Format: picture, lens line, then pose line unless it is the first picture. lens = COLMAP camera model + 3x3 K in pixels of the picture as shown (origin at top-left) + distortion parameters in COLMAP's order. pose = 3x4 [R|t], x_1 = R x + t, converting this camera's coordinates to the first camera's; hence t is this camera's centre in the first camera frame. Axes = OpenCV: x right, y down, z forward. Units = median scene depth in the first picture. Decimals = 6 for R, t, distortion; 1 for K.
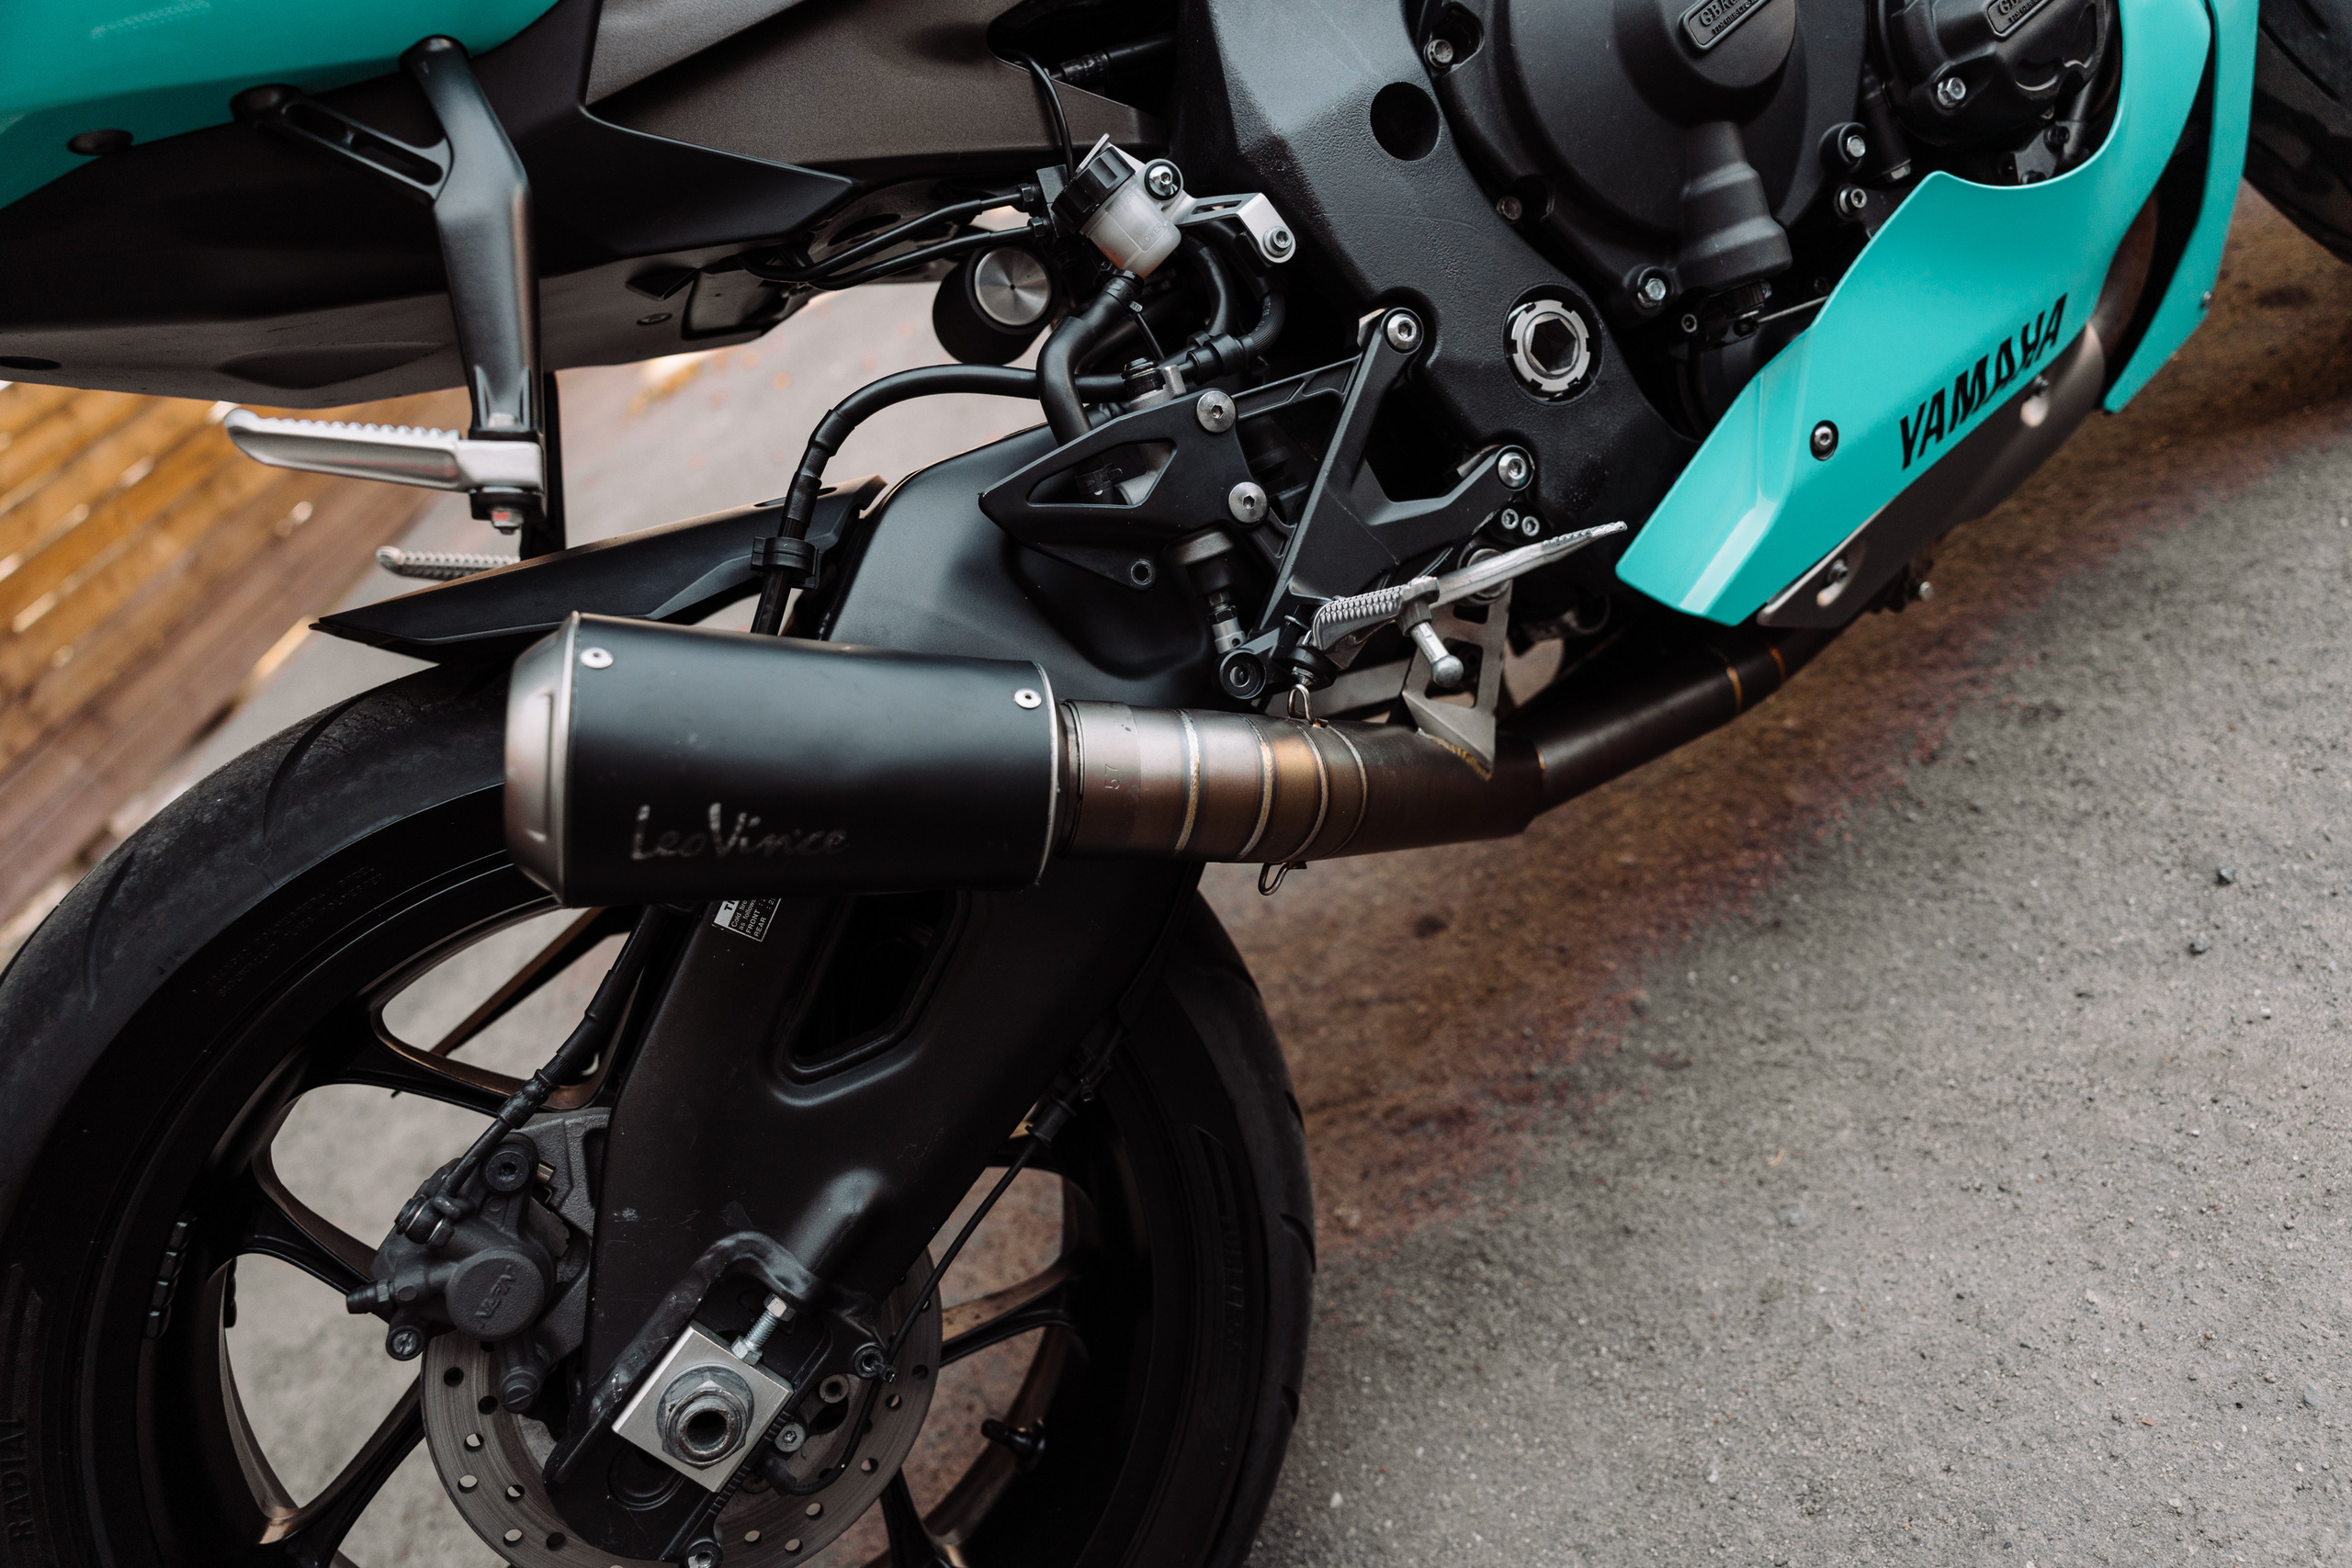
lens RADIAL K [[1616.2, 0, 1179.3], [0, 1616.2, 813.2], [0, 0, 1]] dist [0.002935, 0.005204]
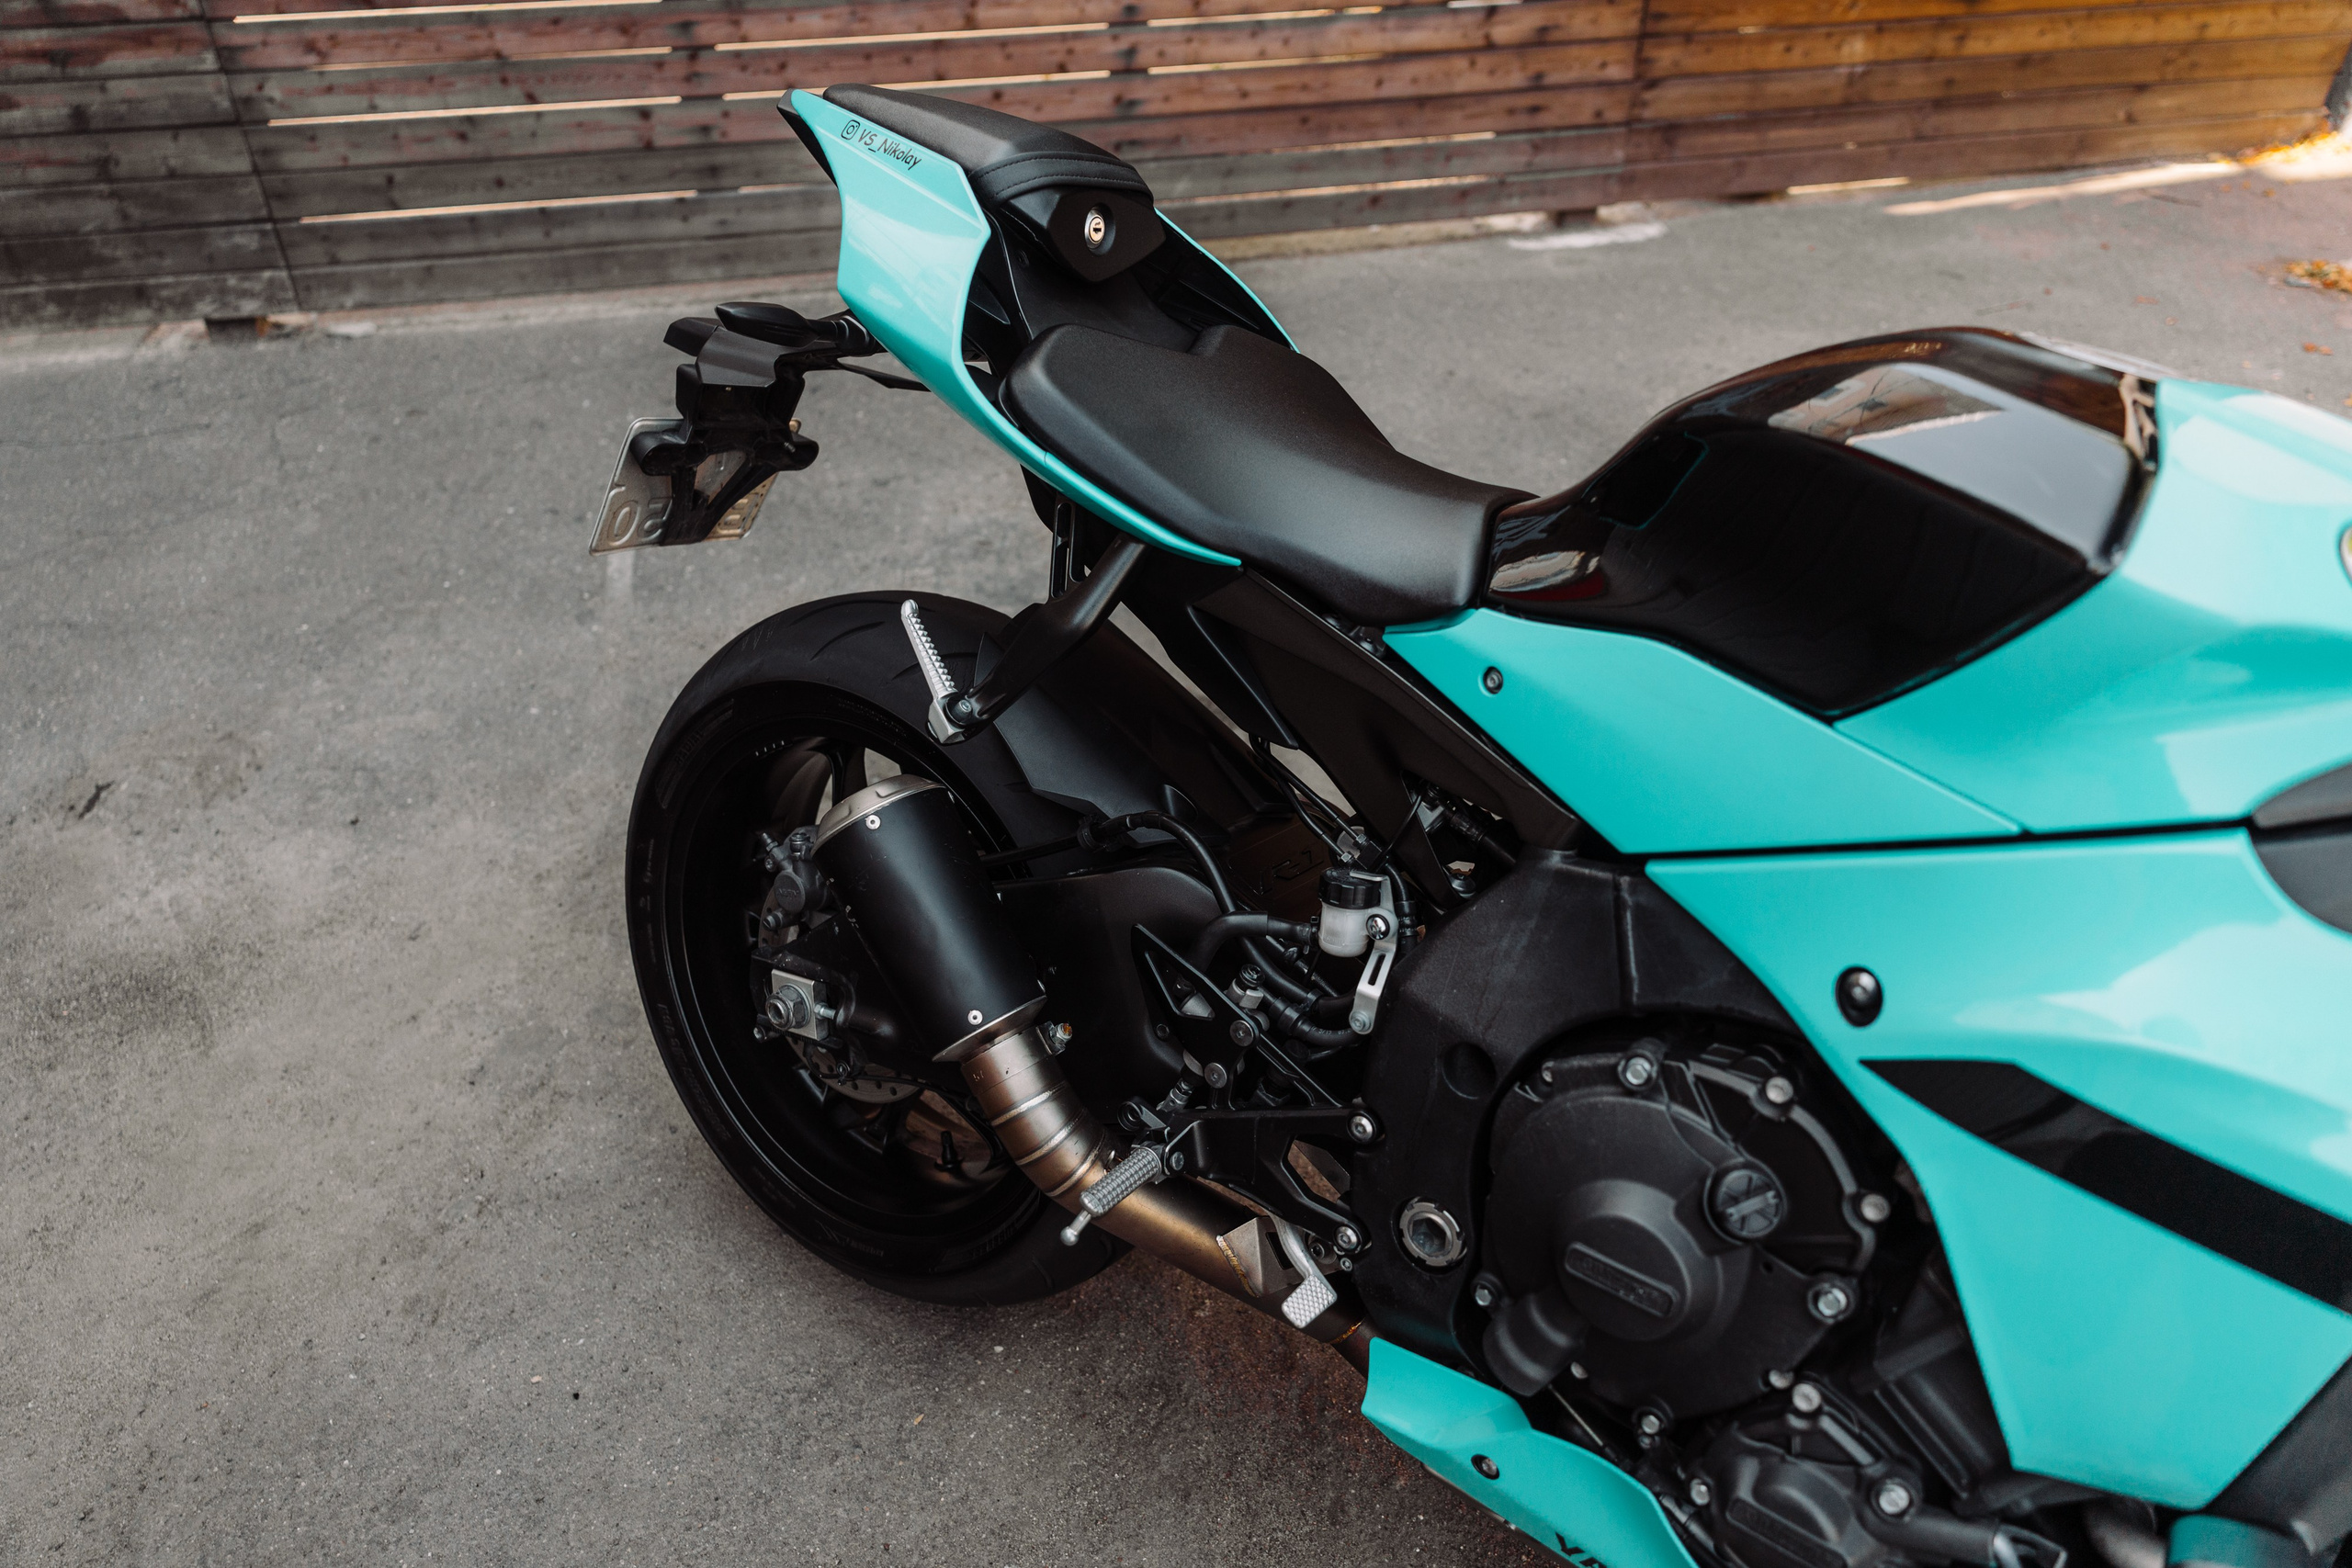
lens RADIAL K [[1612.4, 0, 1184.3], [0, 1612.4, 781.5], [0, 0, 1]] dist [0.008274, 0.001085]
pose [[0.312711, 0.862631, -0.397593, 0.386586], [-0.669573, 0.497092, 0.551880, -1.115264], [0.673709, 0.093638, 0.733040, -0.164429]]
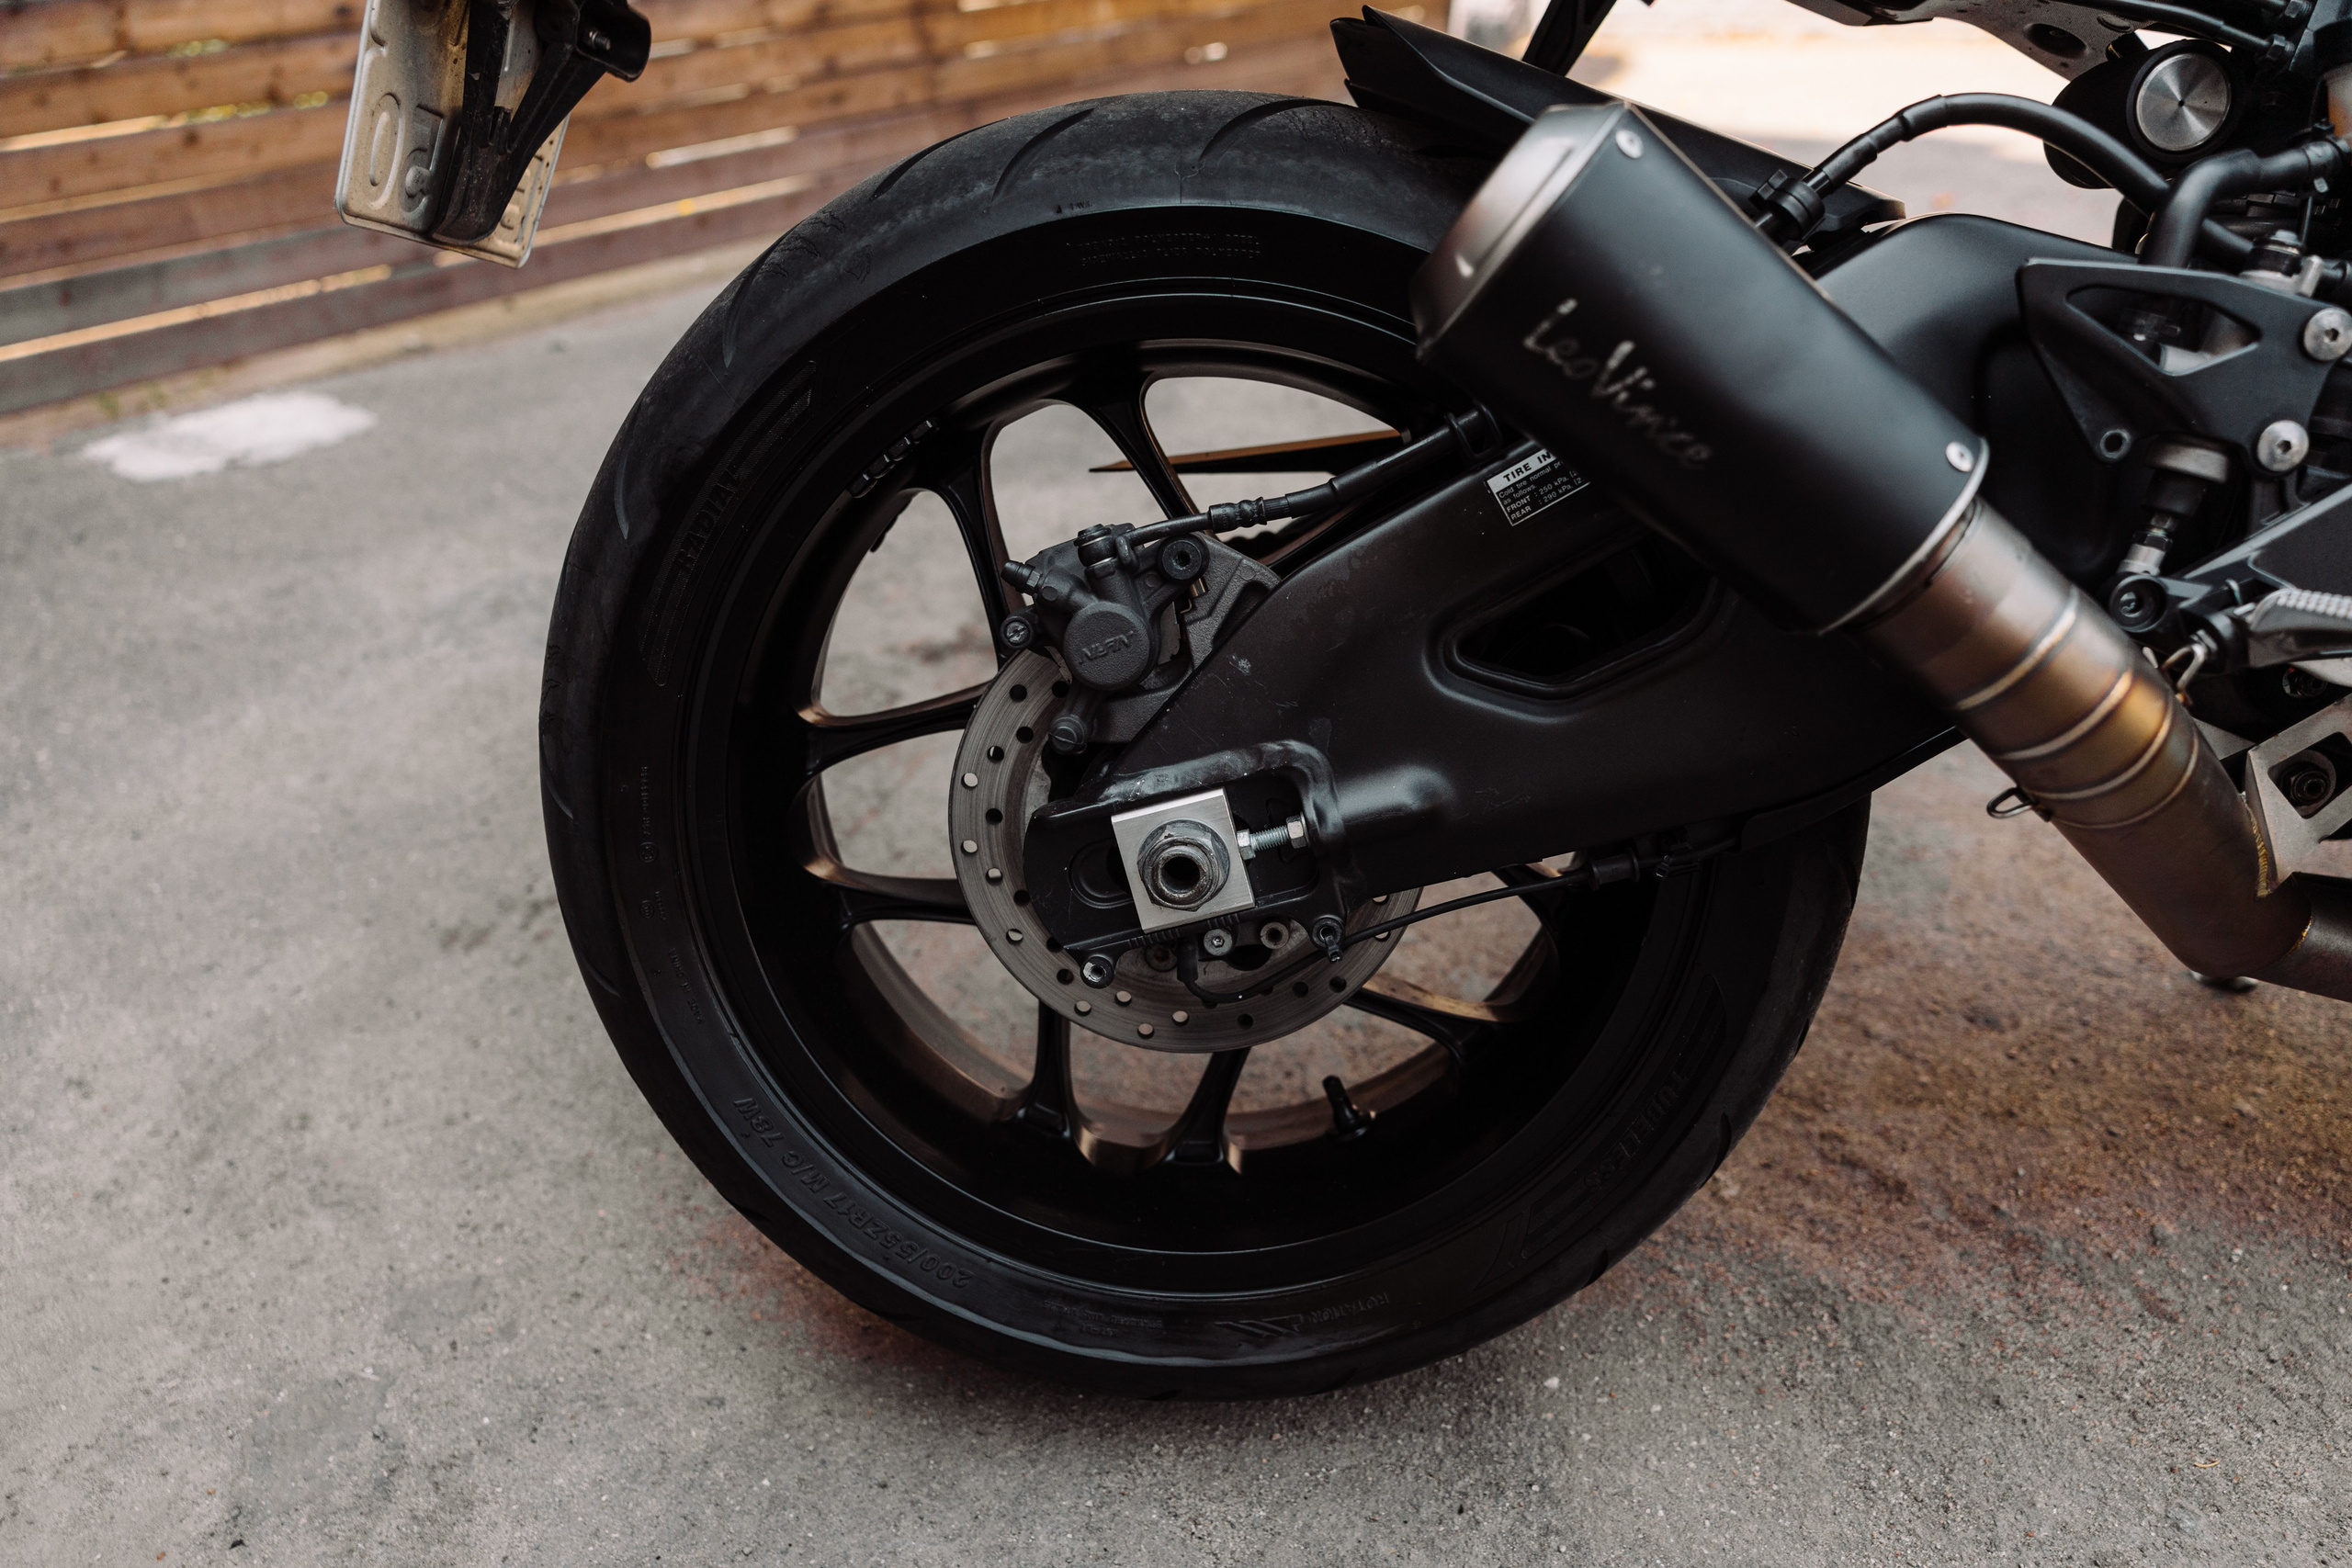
lens RADIAL K [[1616.5, 0, 1174.0], [0, 1616.5, 817.1], [0, 0, 1]] dist [0.003343, 0.005549]
pose [[0.745177, 0.624505, -0.233892, -0.068720], [-0.597699, 0.781006, 0.181068, 0.149896], [0.295749, 0.004869, 0.955253, 0.014066]]
